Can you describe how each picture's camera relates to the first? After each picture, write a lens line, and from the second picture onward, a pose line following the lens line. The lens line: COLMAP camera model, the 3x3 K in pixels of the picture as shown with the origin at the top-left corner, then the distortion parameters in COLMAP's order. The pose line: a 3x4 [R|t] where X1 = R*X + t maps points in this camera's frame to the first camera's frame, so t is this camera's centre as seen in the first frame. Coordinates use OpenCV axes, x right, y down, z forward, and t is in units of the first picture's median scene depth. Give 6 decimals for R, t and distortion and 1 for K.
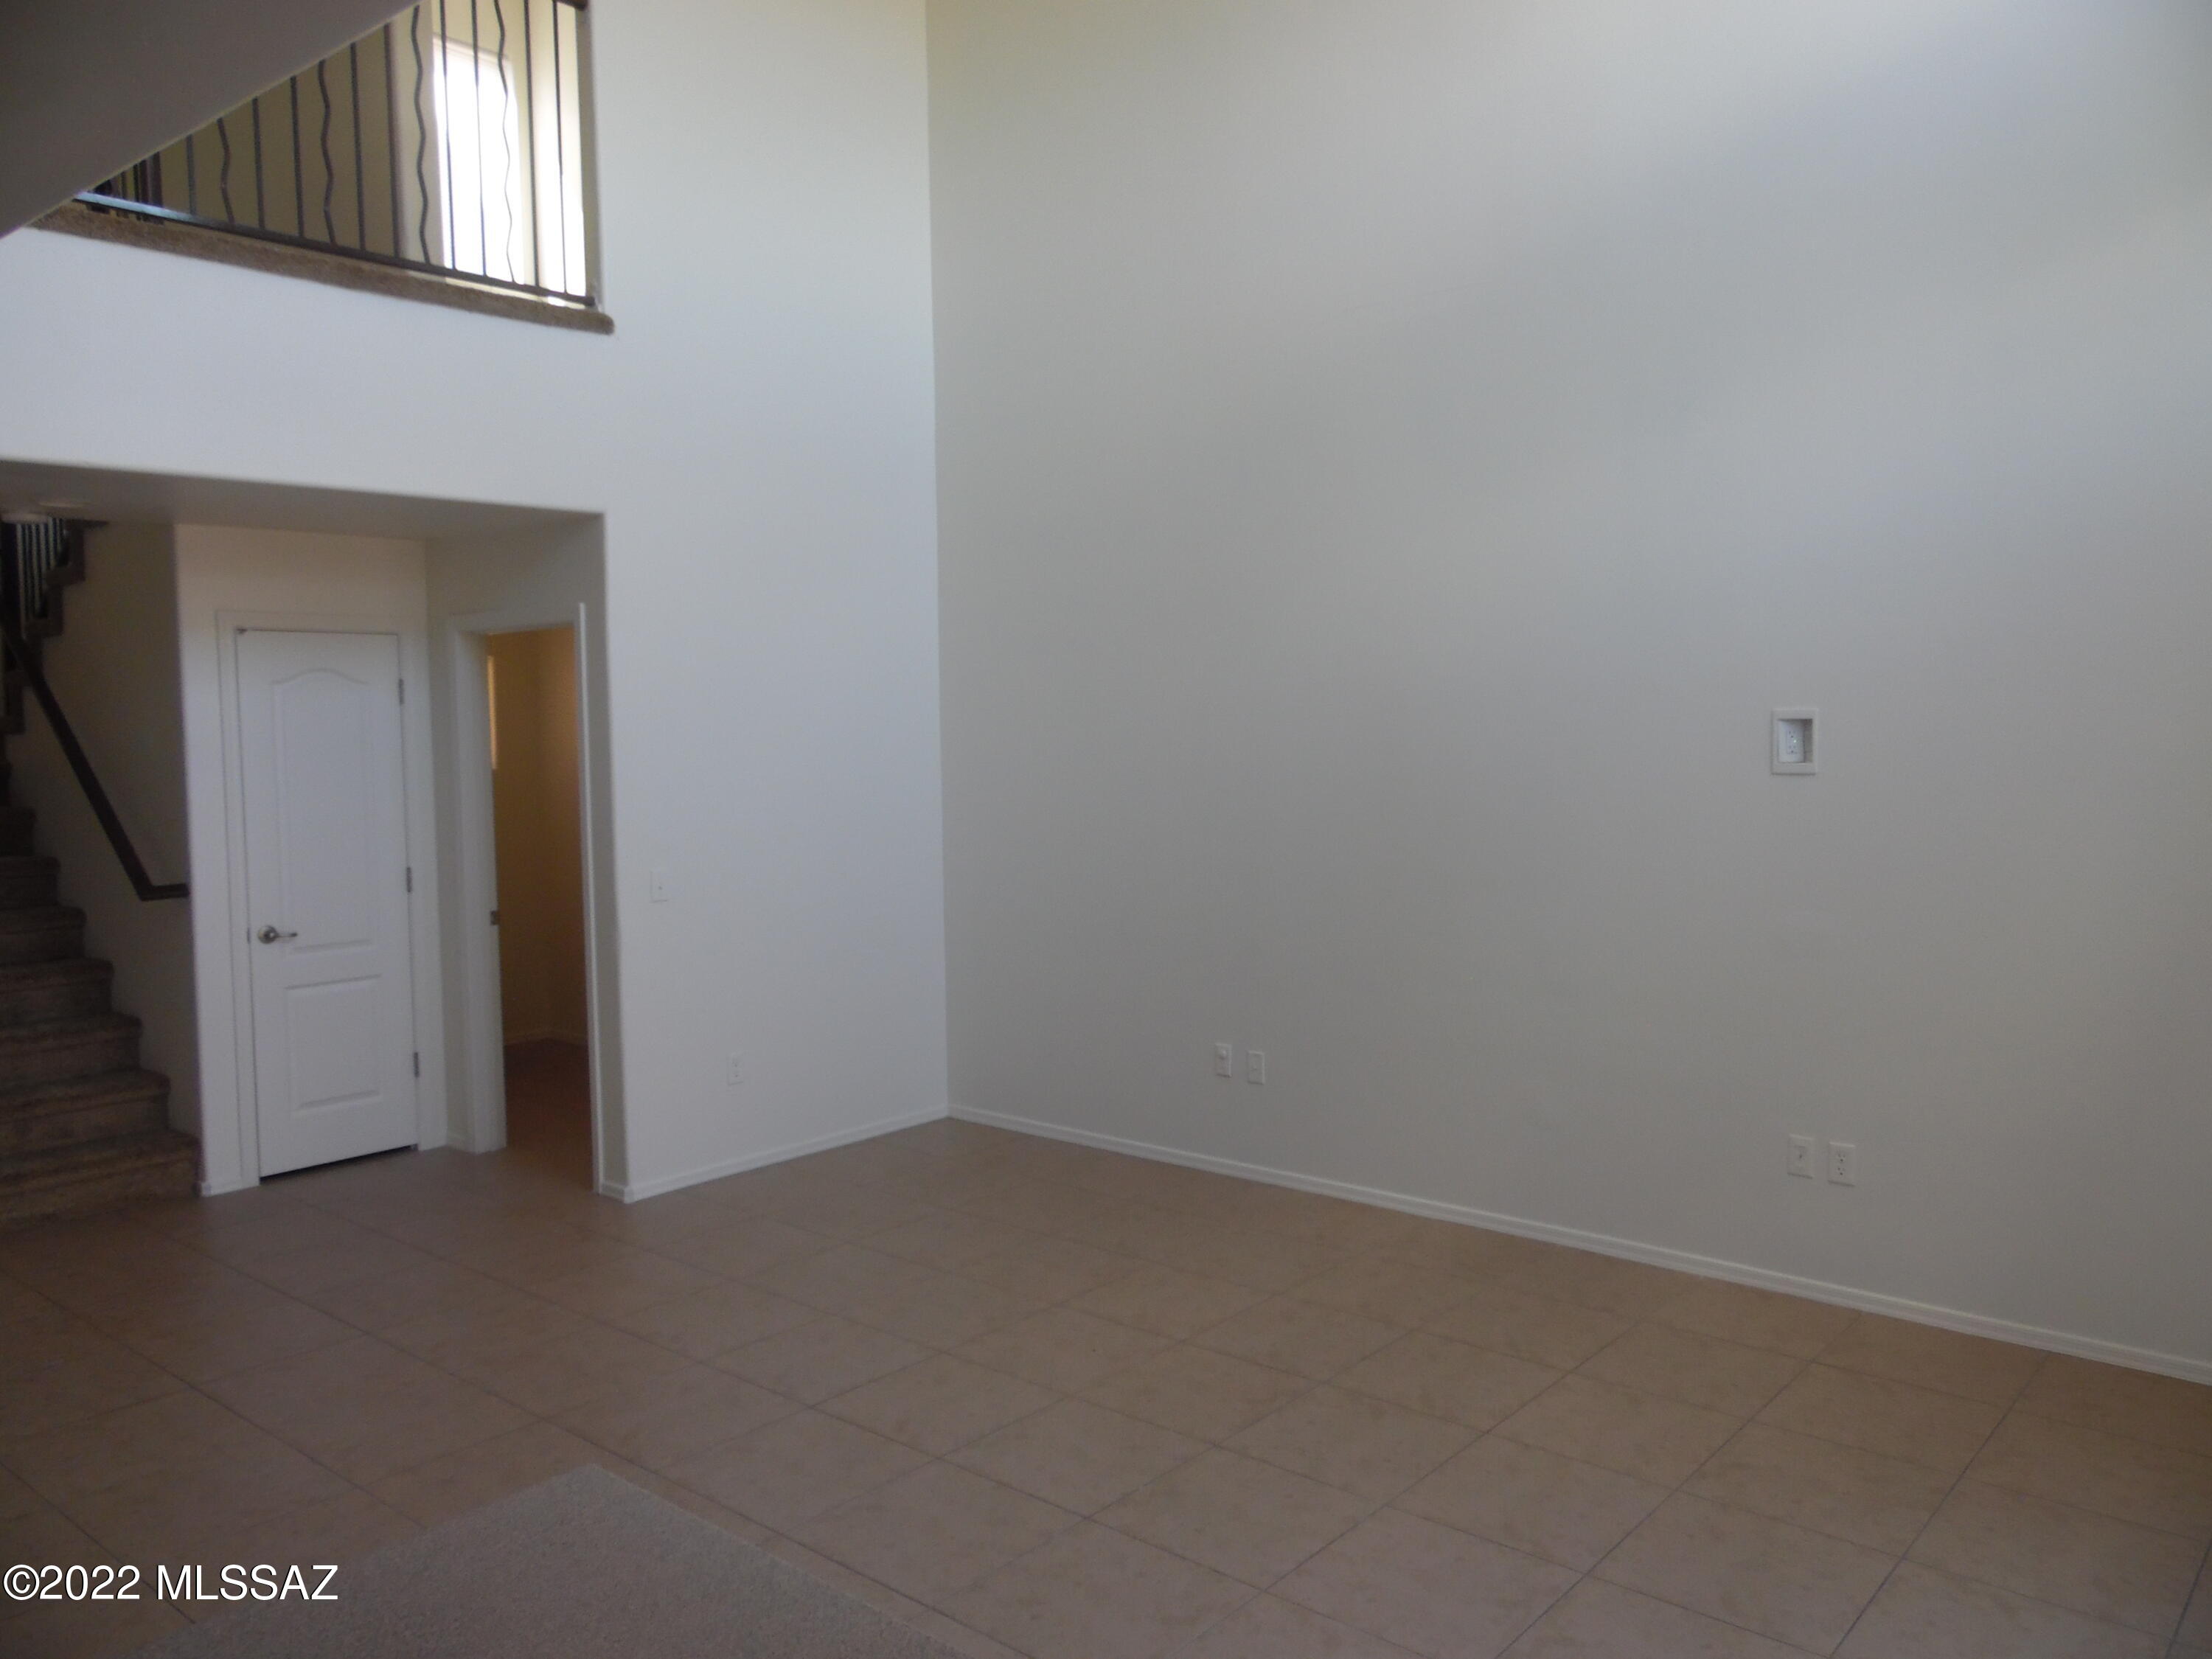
lens RADIAL K [[1653.7, 0, 1090.6], [0, 1653.7, 821.6], [0, 0, 1]] dist [-0.002285, 0.037185]
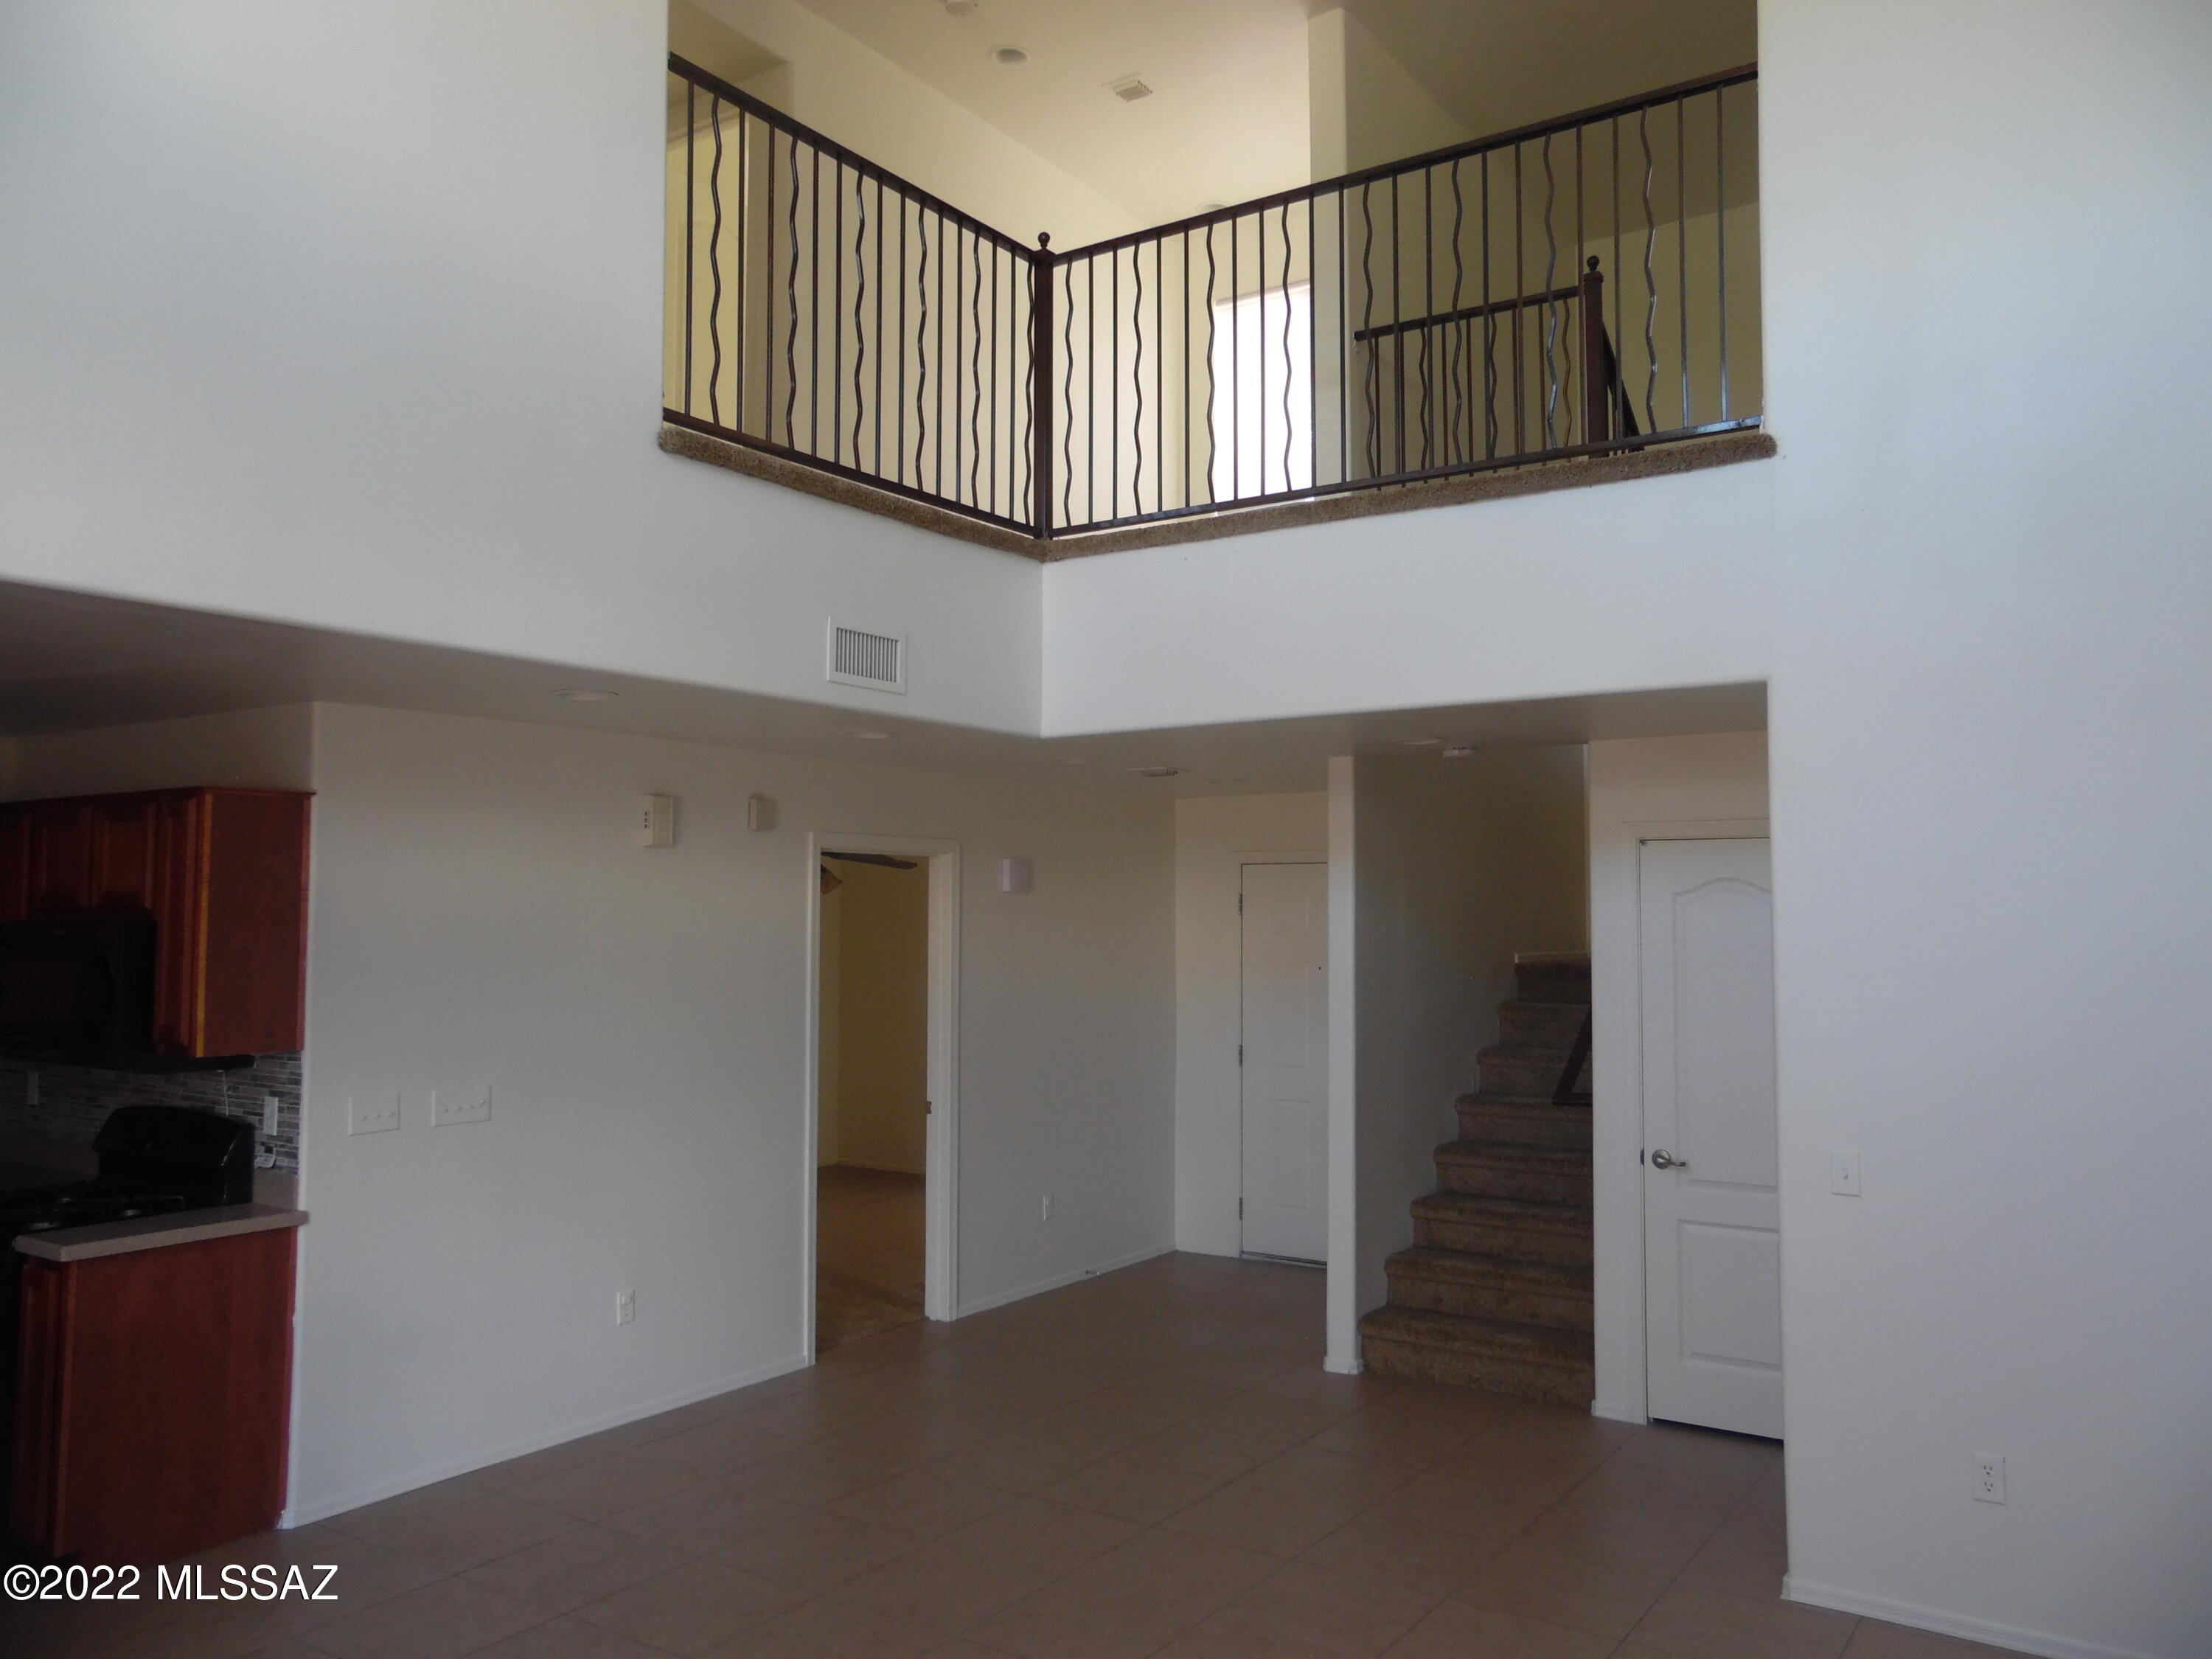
lens RADIAL K [[1653.7, 0, 1090.6], [0, 1653.7, 821.6], [0, 0, 1]] dist [-0.002285, 0.037185]
pose [[0.130701, -0.043663, -0.990460, 0.411881], [-0.075825, 0.995663, -0.053898, -0.048944], [0.988518, 0.082146, 0.126823, 0.546381]]
